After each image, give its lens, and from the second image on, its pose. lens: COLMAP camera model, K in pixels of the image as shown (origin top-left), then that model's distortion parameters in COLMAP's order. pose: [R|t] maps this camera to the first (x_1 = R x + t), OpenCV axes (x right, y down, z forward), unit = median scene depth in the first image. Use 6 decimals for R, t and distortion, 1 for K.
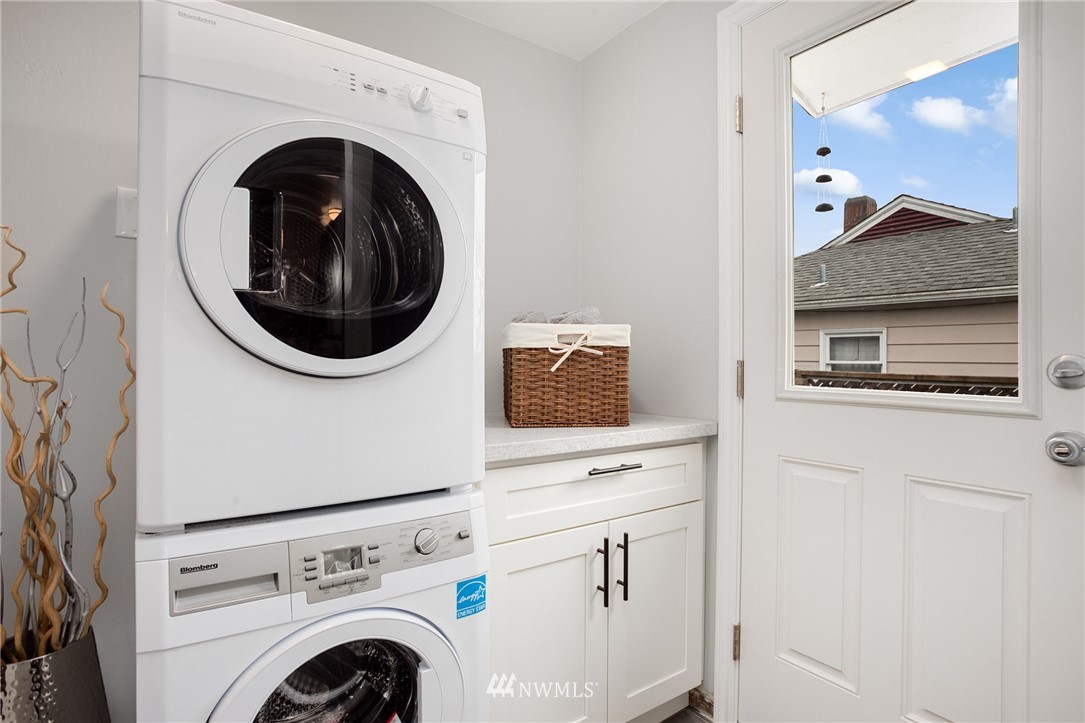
lens RADIAL K [[549.2, 0, 537.4], [0, 549.2, 358.3], [0, 0, 1]] dist [-0.035250, 0.001371]
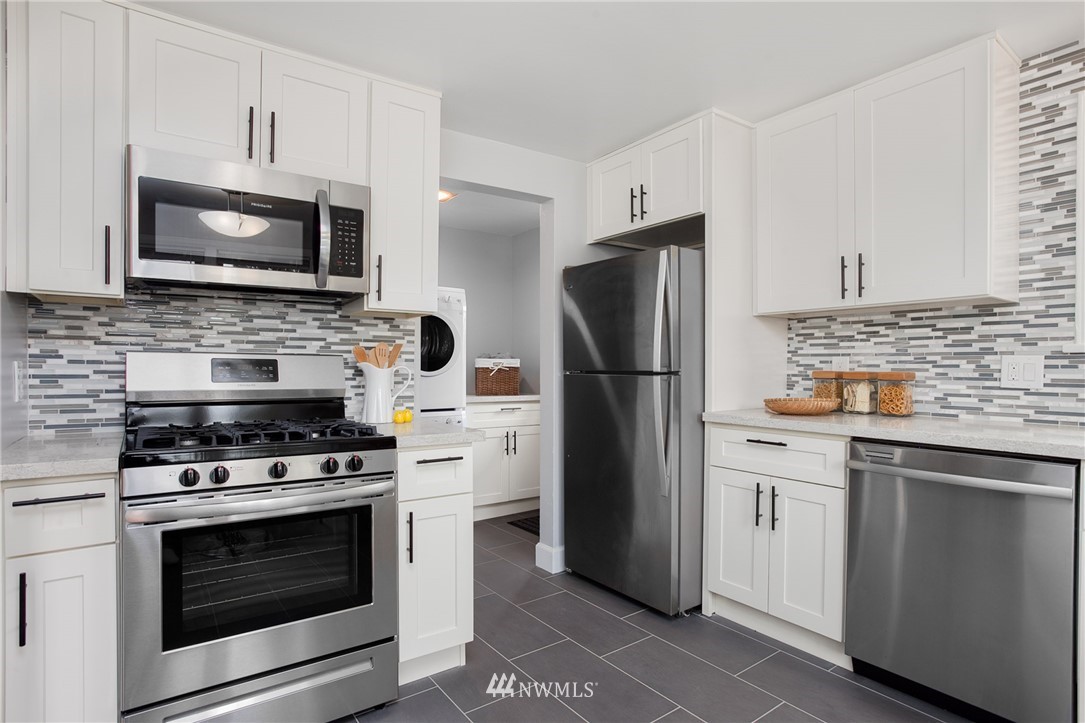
lens RADIAL K [[549.2, 0, 537.4], [0, 549.2, 358.3], [0, 0, 1]] dist [-0.035250, 0.001371]
pose [[0.999895, -0.002357, 0.014278, 0.236625], [0.002717, 0.999677, -0.025285, 0.006113], [-0.014214, 0.025321, 0.999578, -1.903157]]
